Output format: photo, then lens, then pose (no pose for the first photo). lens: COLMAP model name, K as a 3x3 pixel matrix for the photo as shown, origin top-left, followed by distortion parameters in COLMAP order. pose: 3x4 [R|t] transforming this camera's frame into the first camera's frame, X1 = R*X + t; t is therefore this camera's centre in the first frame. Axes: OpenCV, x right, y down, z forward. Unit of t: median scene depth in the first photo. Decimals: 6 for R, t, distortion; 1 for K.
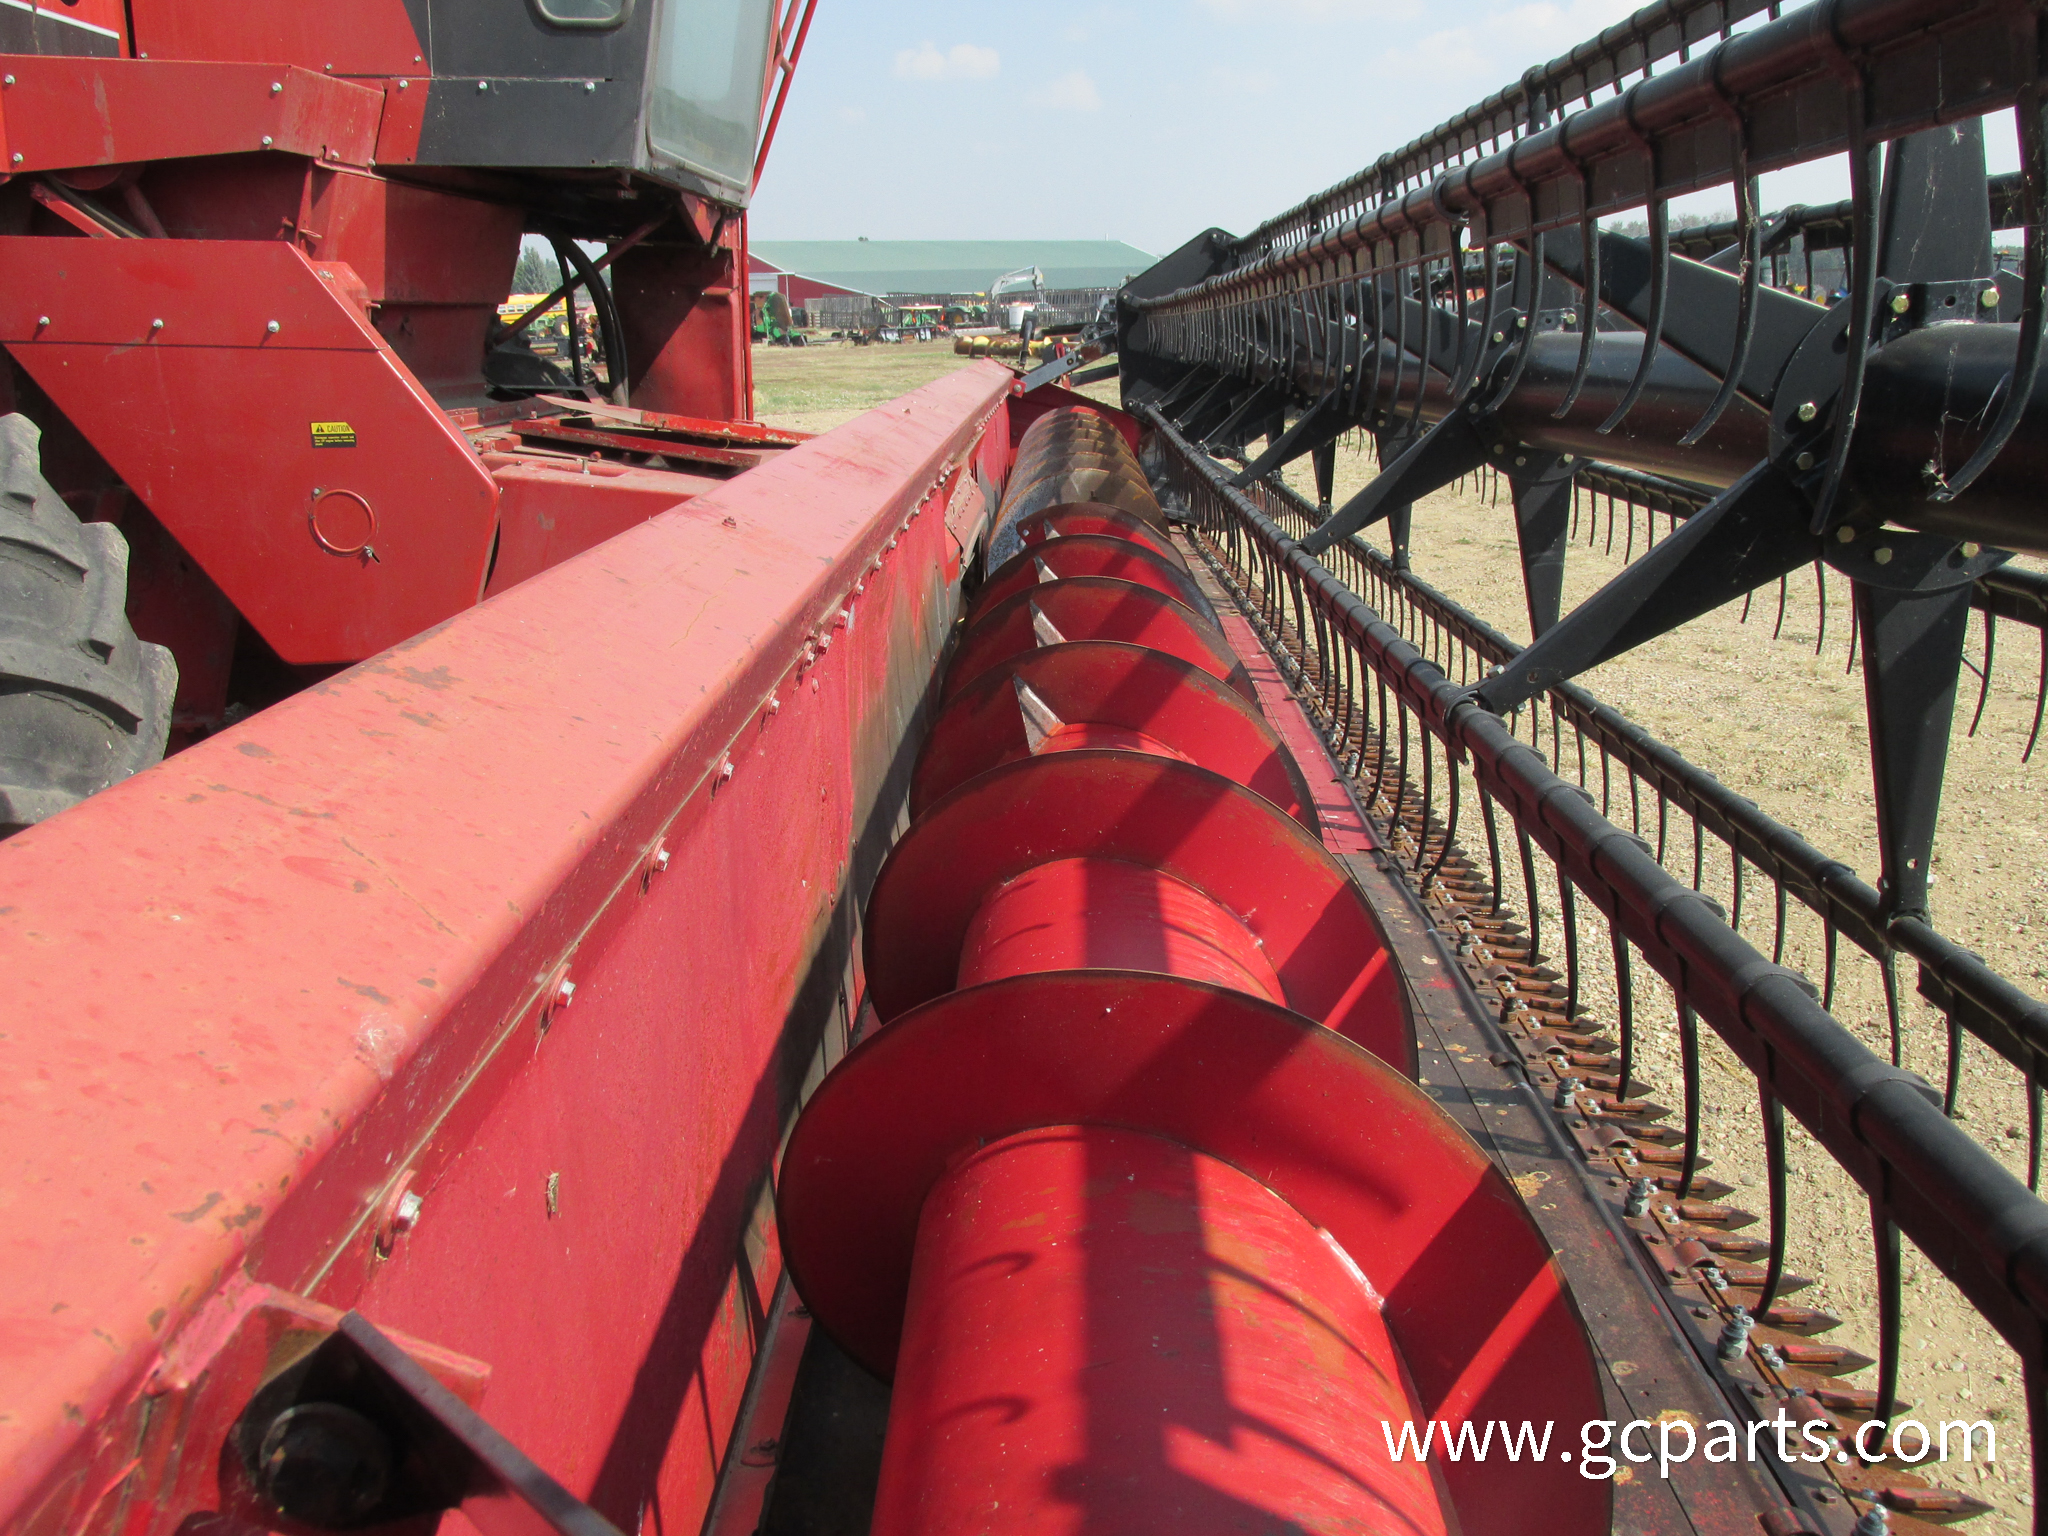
lens RADIAL K [[1699.8, 0, 1027.1], [0, 1699.8, 755.3], [0, 0, 1]] dist [-0.024368, 0.010331]
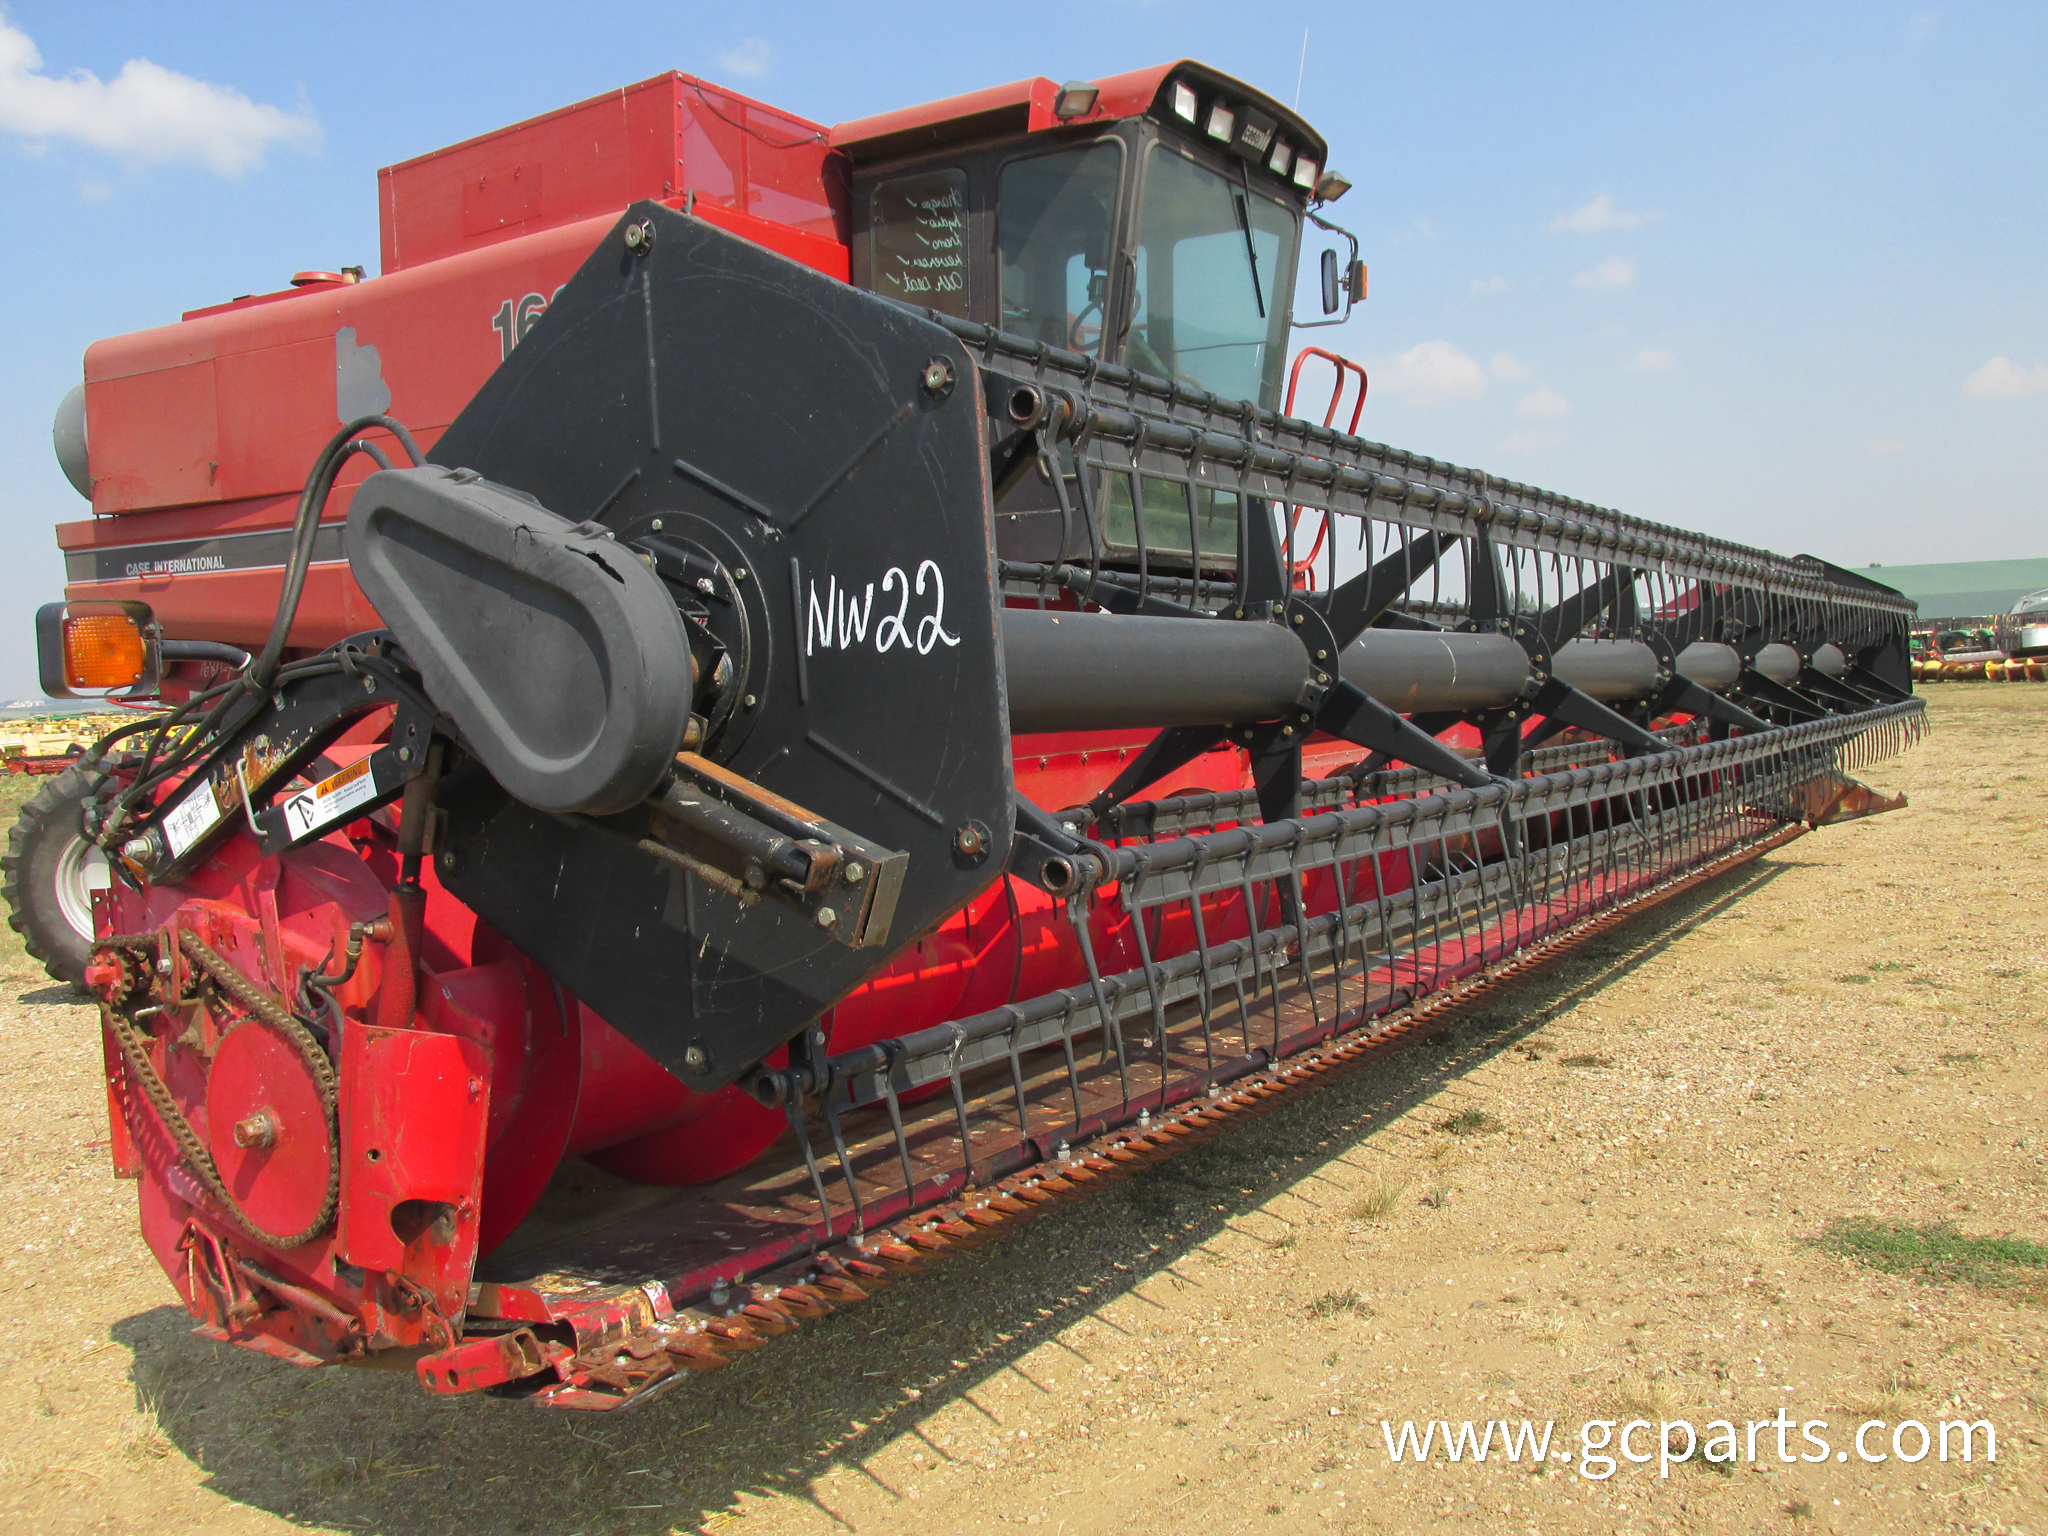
lens RADIAL K [[1699.8, 0, 1046.1], [0, 1699.8, 761.1], [0, 0, 1]] dist [-0.024368, 0.010331]
pose [[0.849570, 0.000805, -0.527475, 0.609897], [-0.101001, 0.981744, -0.161178, 0.118006], [0.517715, 0.190207, 0.834141, -0.364916]]
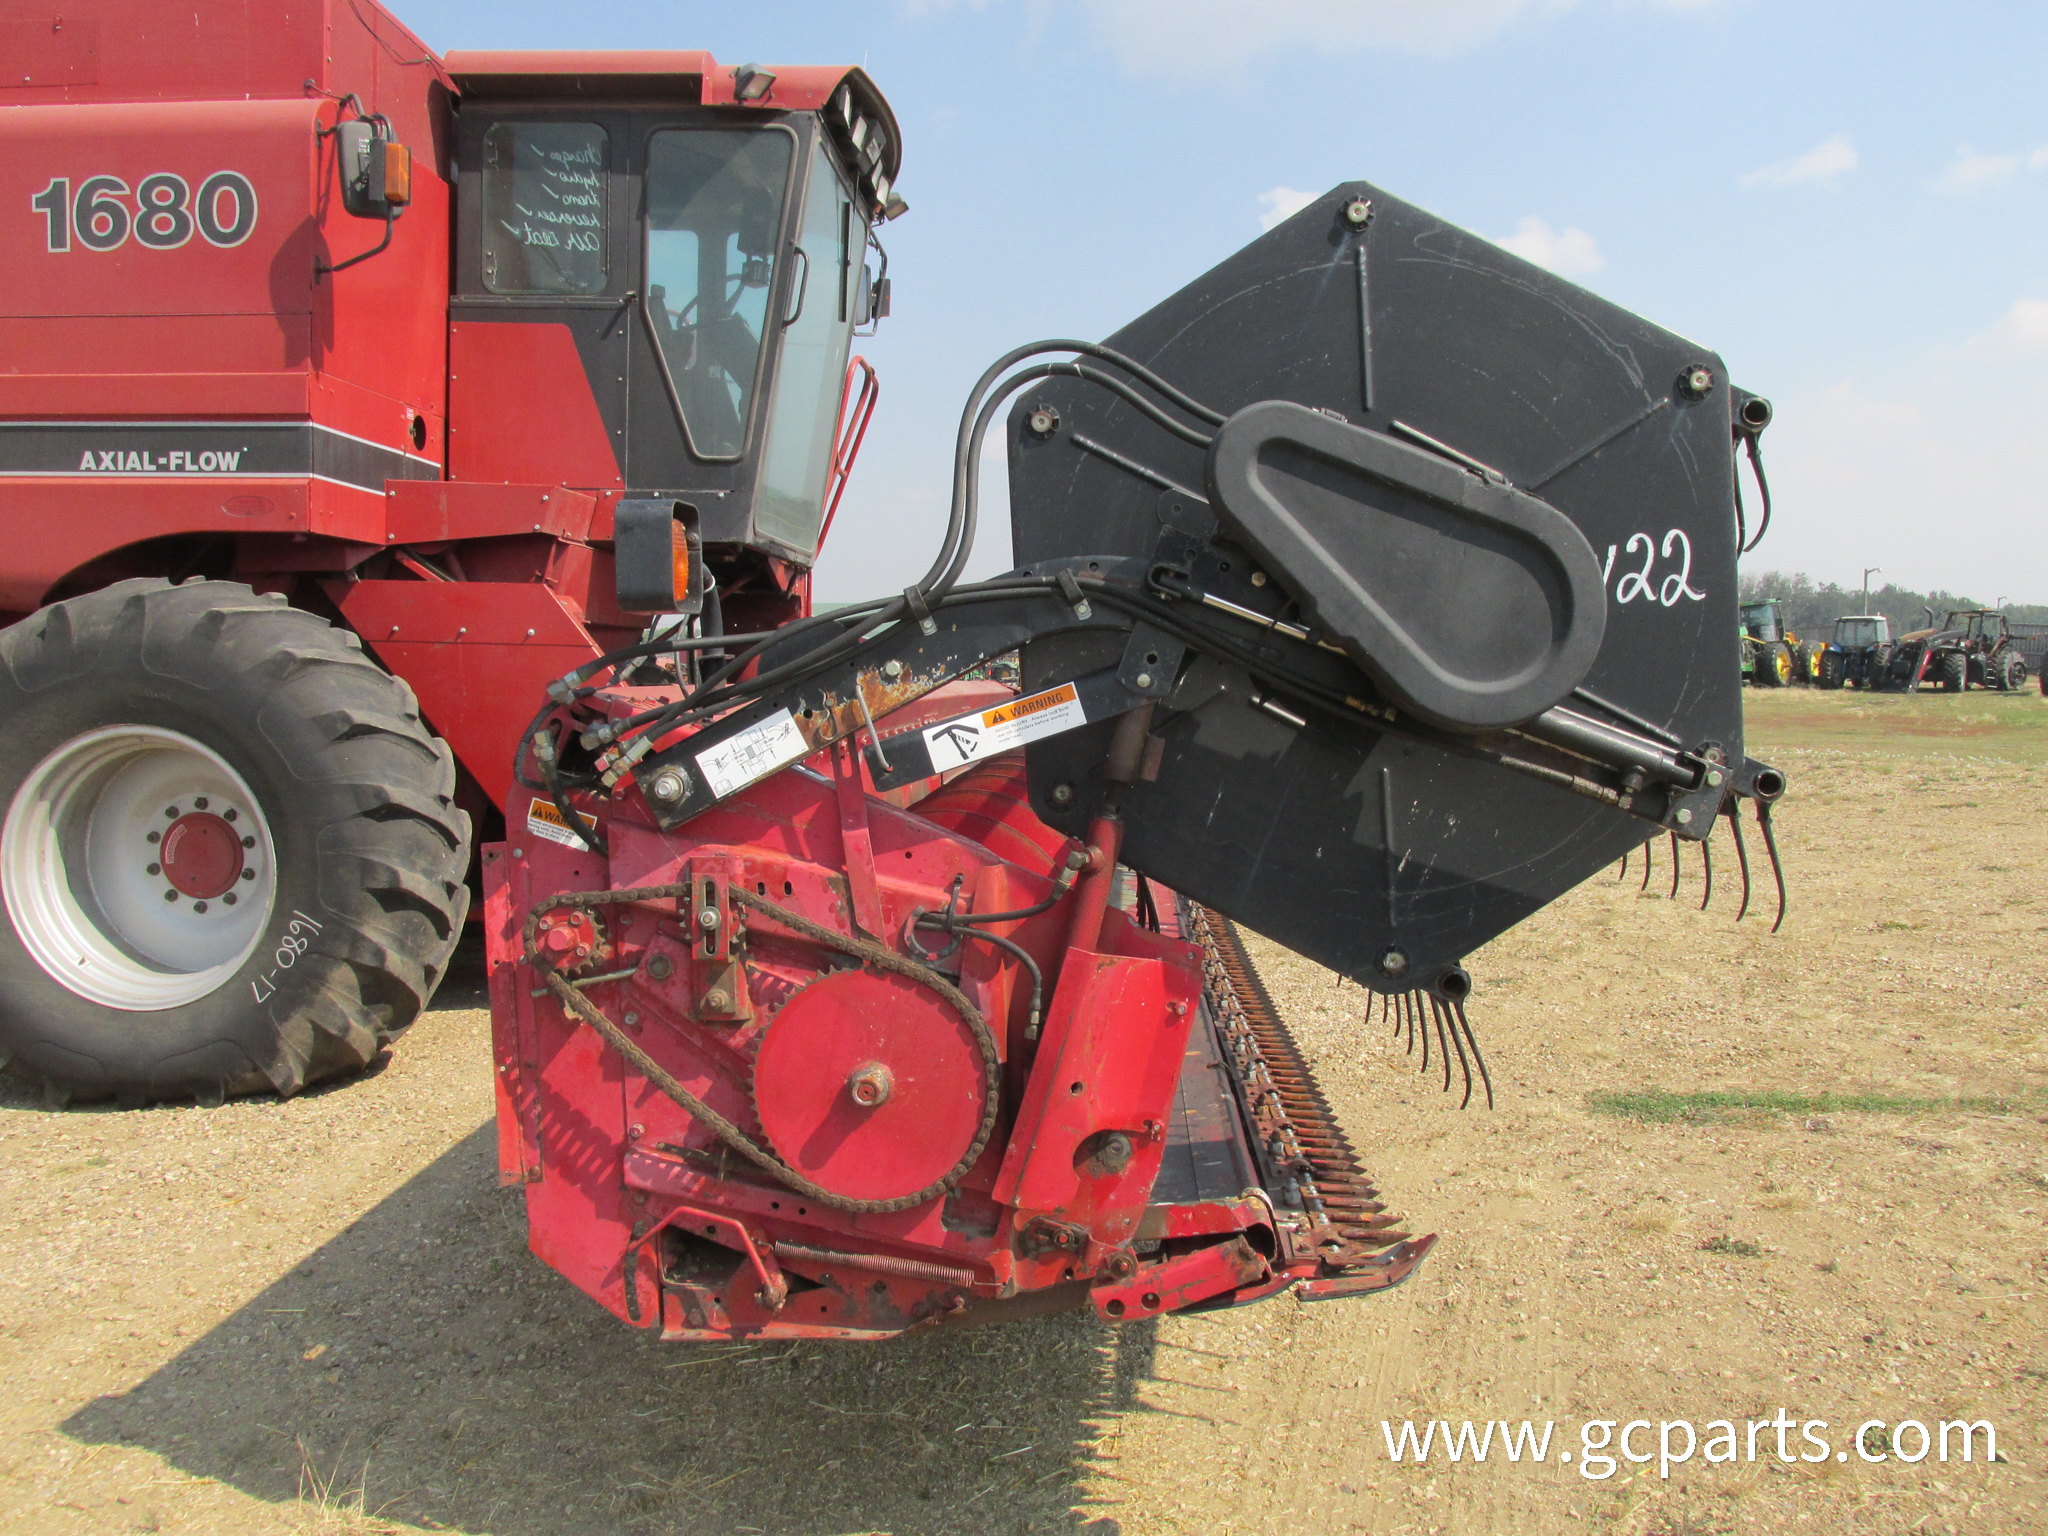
lens RADIAL K [[1699.8, 0, 1043.6], [0, 1699.8, 765.2], [0, 0, 1]] dist [-0.024368, 0.010331]
pose [[0.999798, 0.002300, -0.019961, 0.090425], [-0.006212, 0.980140, -0.198208, 0.189914], [0.019109, 0.198292, 0.979957, -0.566528]]
